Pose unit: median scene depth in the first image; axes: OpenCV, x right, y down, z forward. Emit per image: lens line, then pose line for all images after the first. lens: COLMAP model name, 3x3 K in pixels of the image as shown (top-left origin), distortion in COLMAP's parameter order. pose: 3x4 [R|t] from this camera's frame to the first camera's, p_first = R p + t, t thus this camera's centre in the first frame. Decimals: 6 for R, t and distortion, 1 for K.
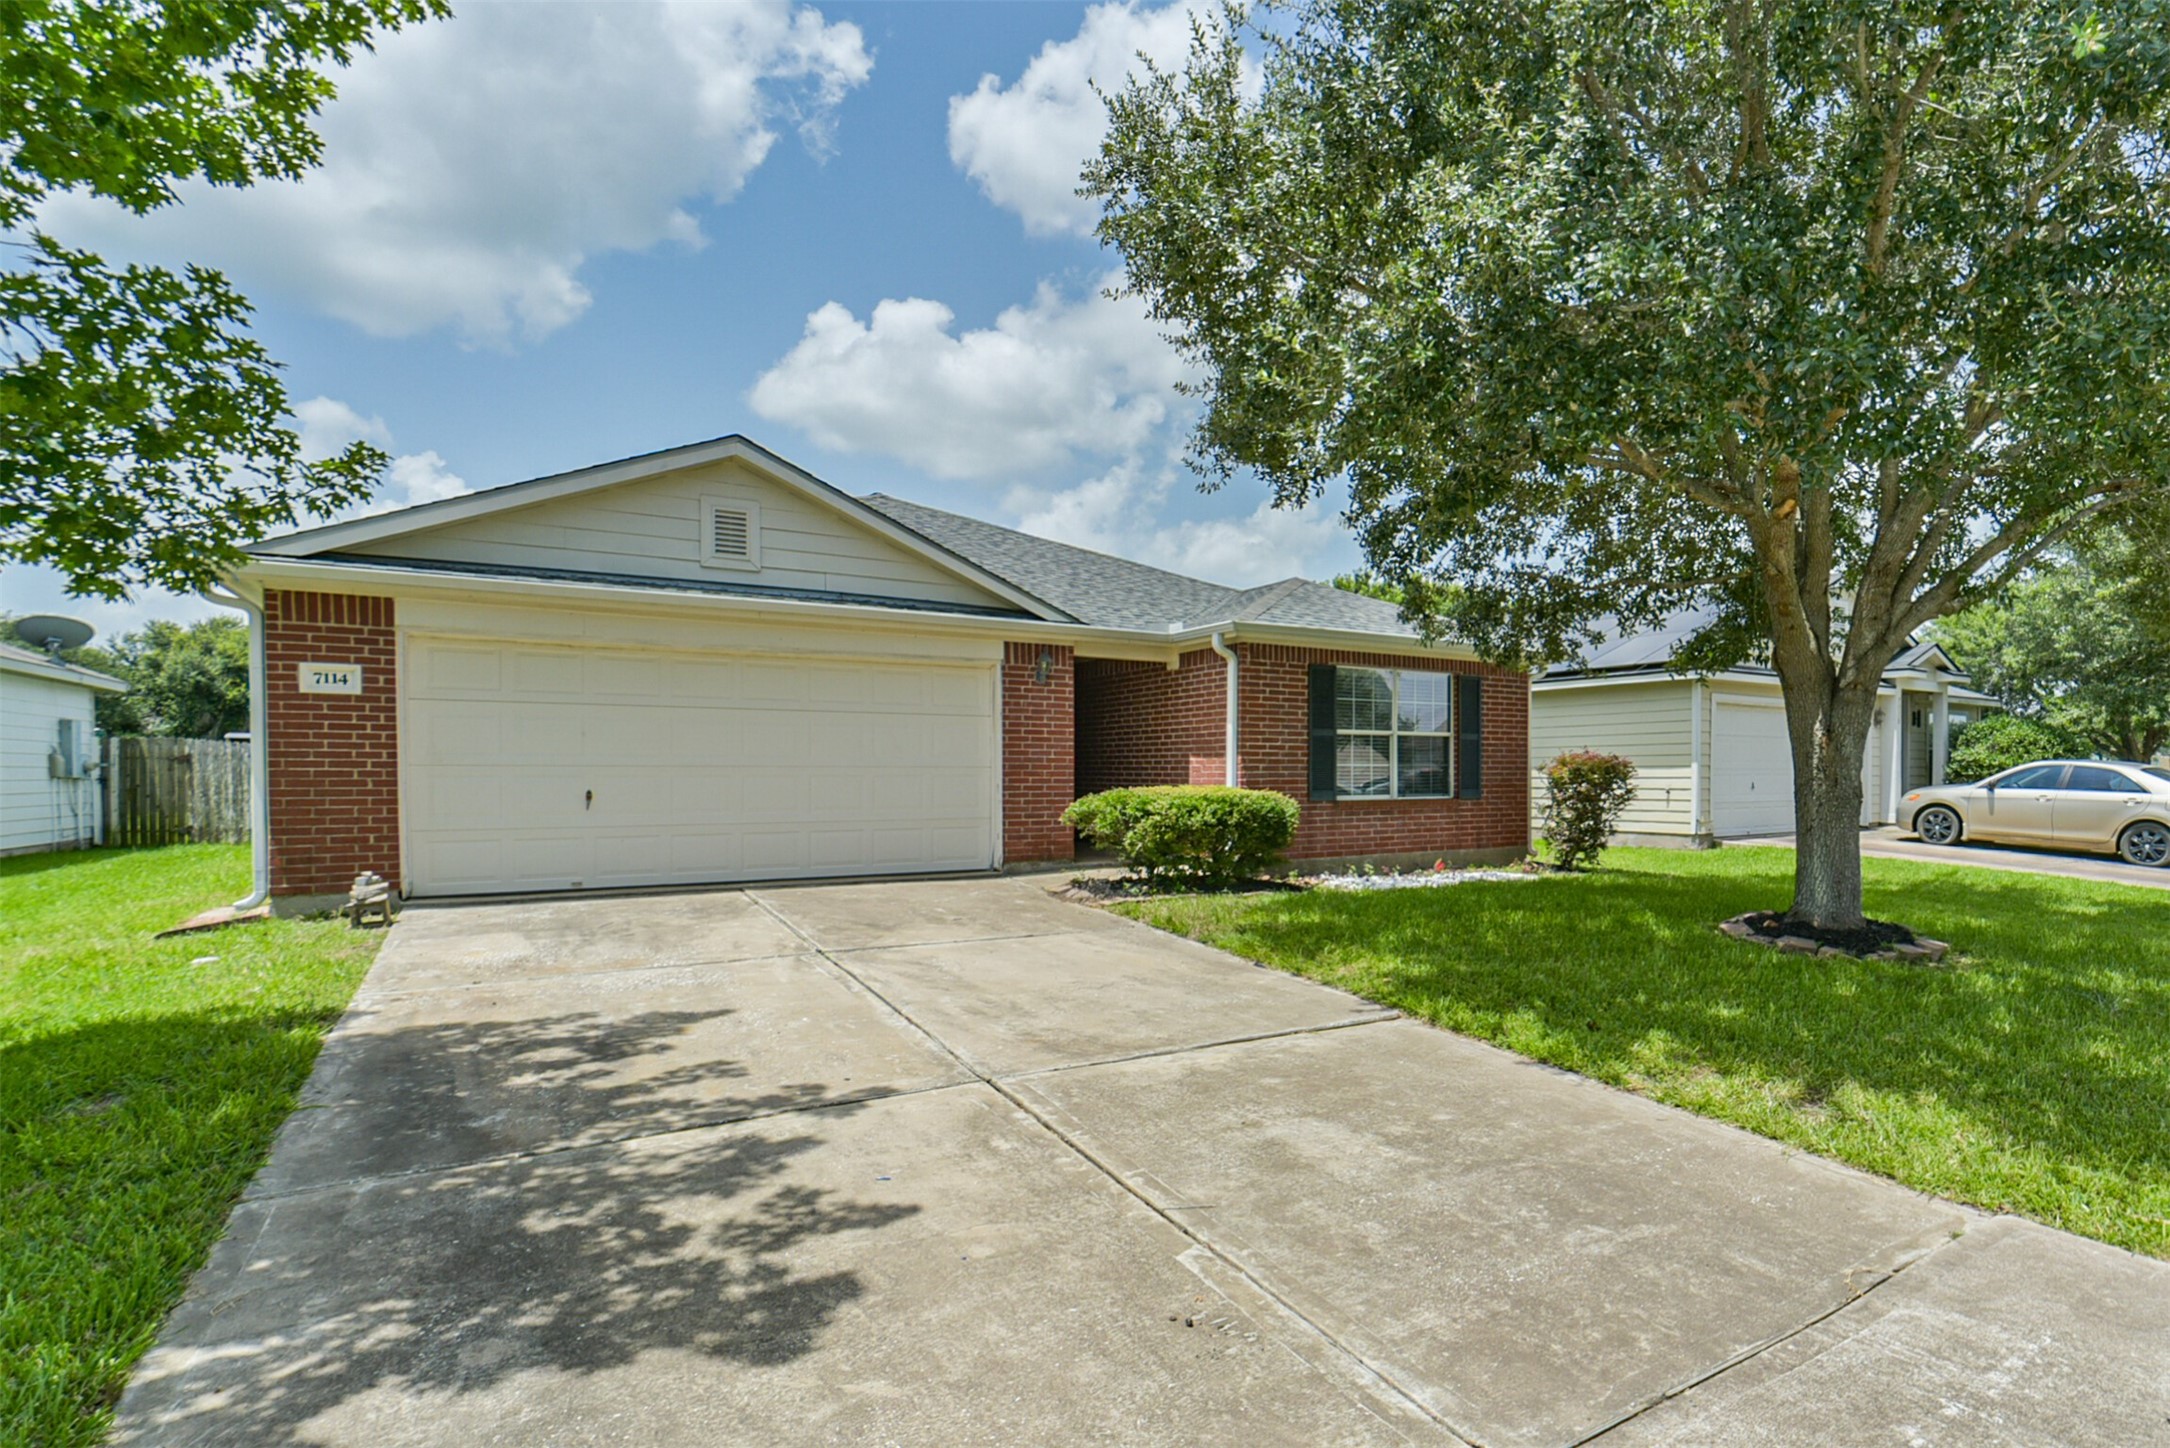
lens RADIAL K [[840.9, 0, 1084.2], [0, 840.9, 759.5], [0, 0, 1]] dist [-0.008767, 0.000040]
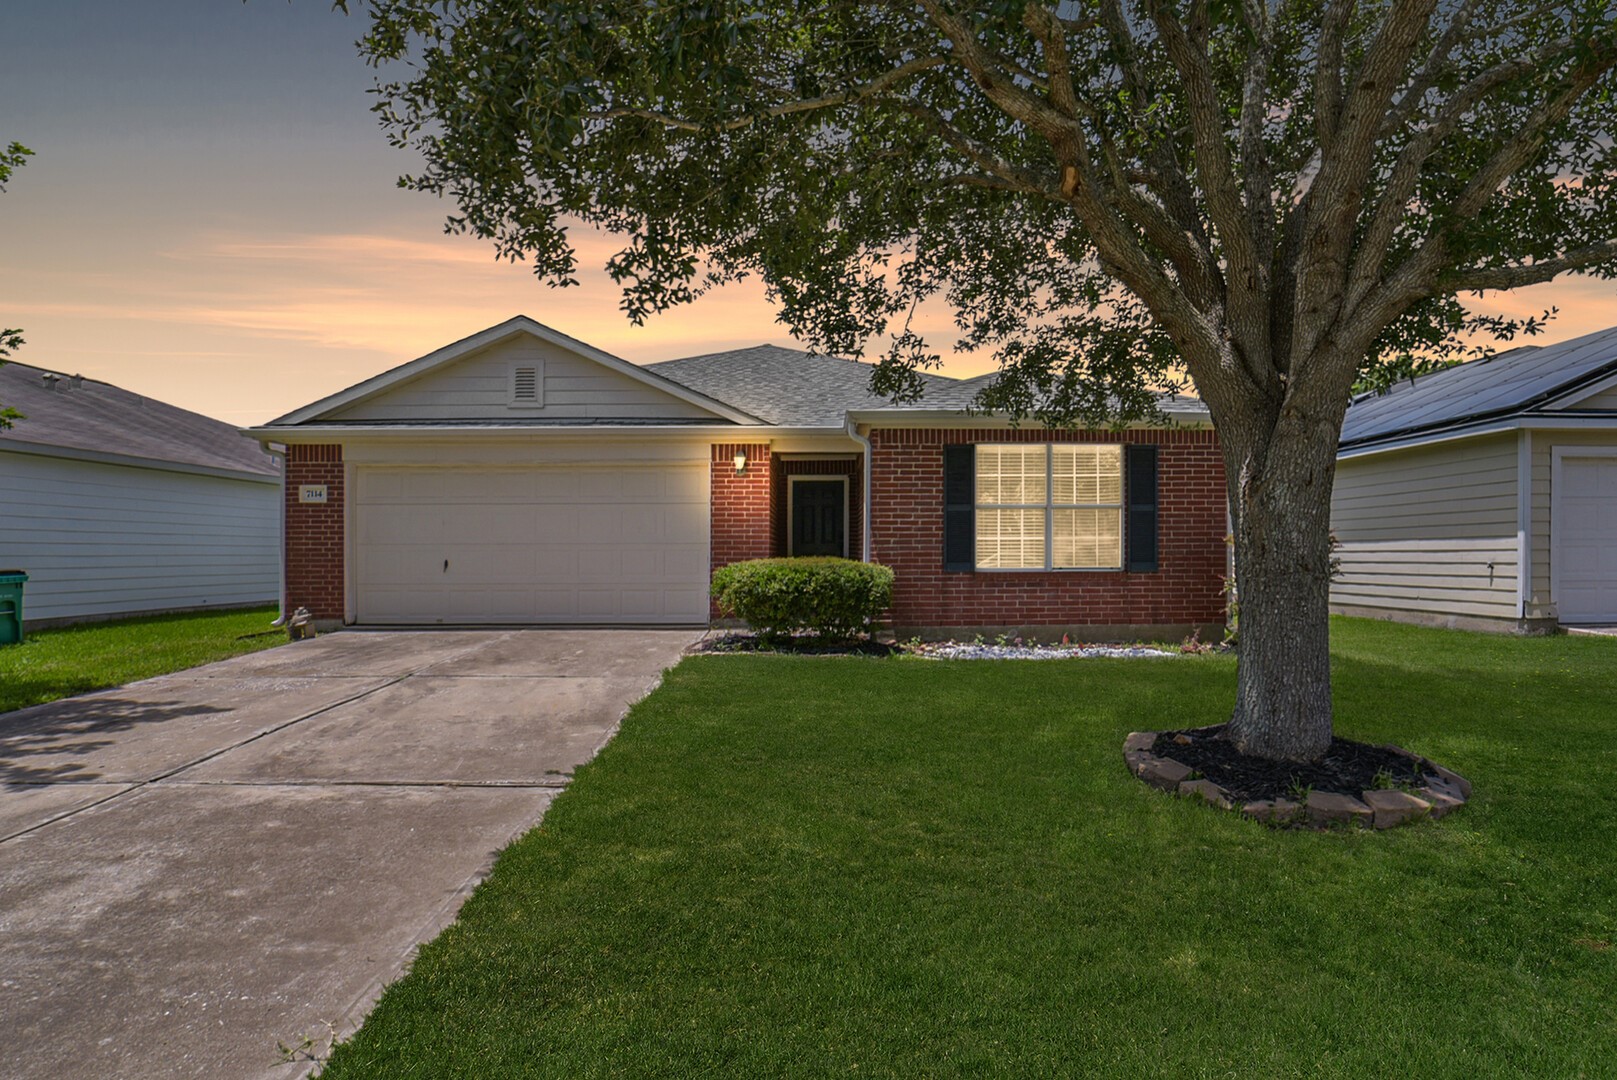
lens RADIAL K [[623.6, 0, 822.2], [0, 623.6, 538.2], [0, 0, 1]] dist [-0.009822, 0.000150]
pose [[0.911977, -0.011638, -0.410076, 0.567624], [0.009784, 0.999930, -0.006618, 0.012598], [0.410124, 0.002024, 0.912027, 0.267022]]
